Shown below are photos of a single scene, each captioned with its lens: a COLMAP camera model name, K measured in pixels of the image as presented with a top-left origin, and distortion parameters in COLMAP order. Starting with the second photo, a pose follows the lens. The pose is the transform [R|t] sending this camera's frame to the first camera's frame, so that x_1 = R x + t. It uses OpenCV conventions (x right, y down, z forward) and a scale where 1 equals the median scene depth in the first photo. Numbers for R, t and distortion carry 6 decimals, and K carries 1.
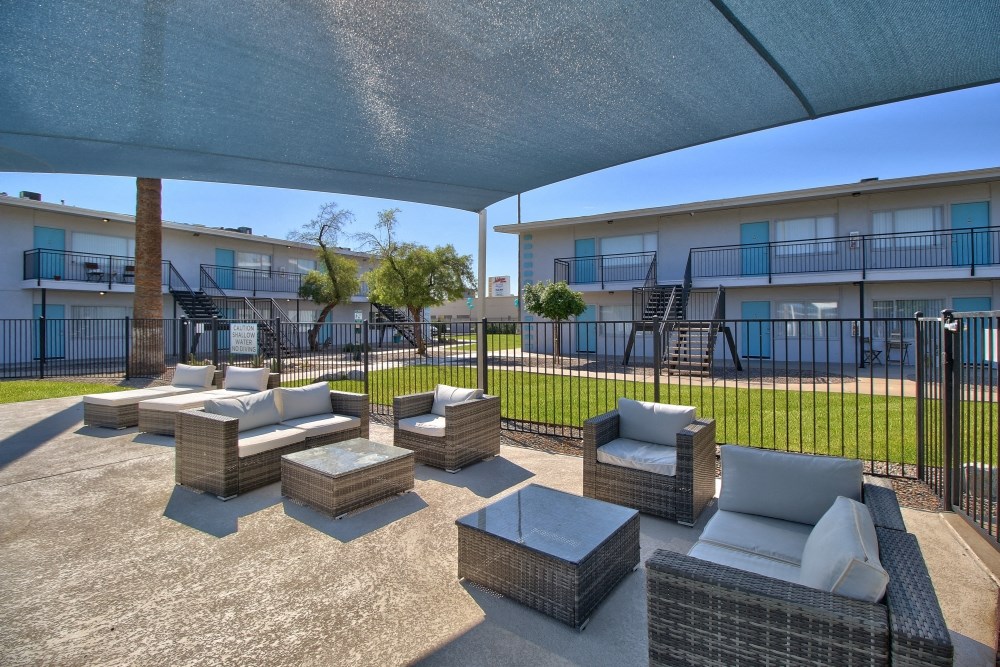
lens RADIAL K [[455.8, 0, 506.3], [0, 455.8, 331.0], [0, 0, 1]] dist [-0.030372, -0.000571]
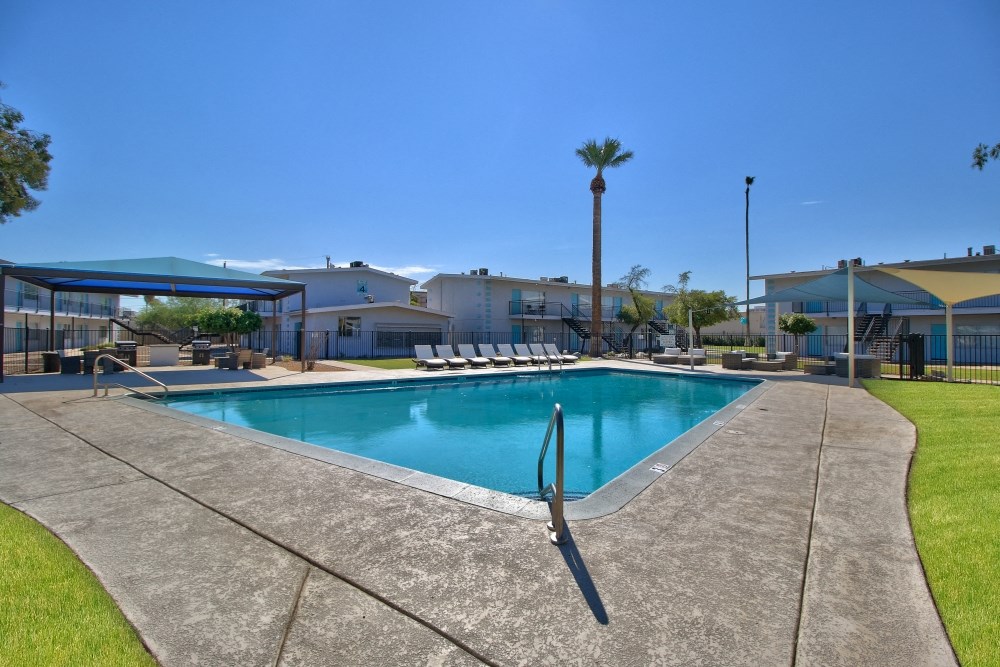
lens RADIAL K [[459.1, 0, 509.5], [0, 459.1, 333.4], [0, 0, 1]] dist [0.005323, -0.000980]
pose [[0.922563, 0.003382, -0.385831, -0.205921], [-0.011758, 0.999744, -0.019351, 0.017304], [0.385666, 0.022389, 0.922367, -0.969782]]
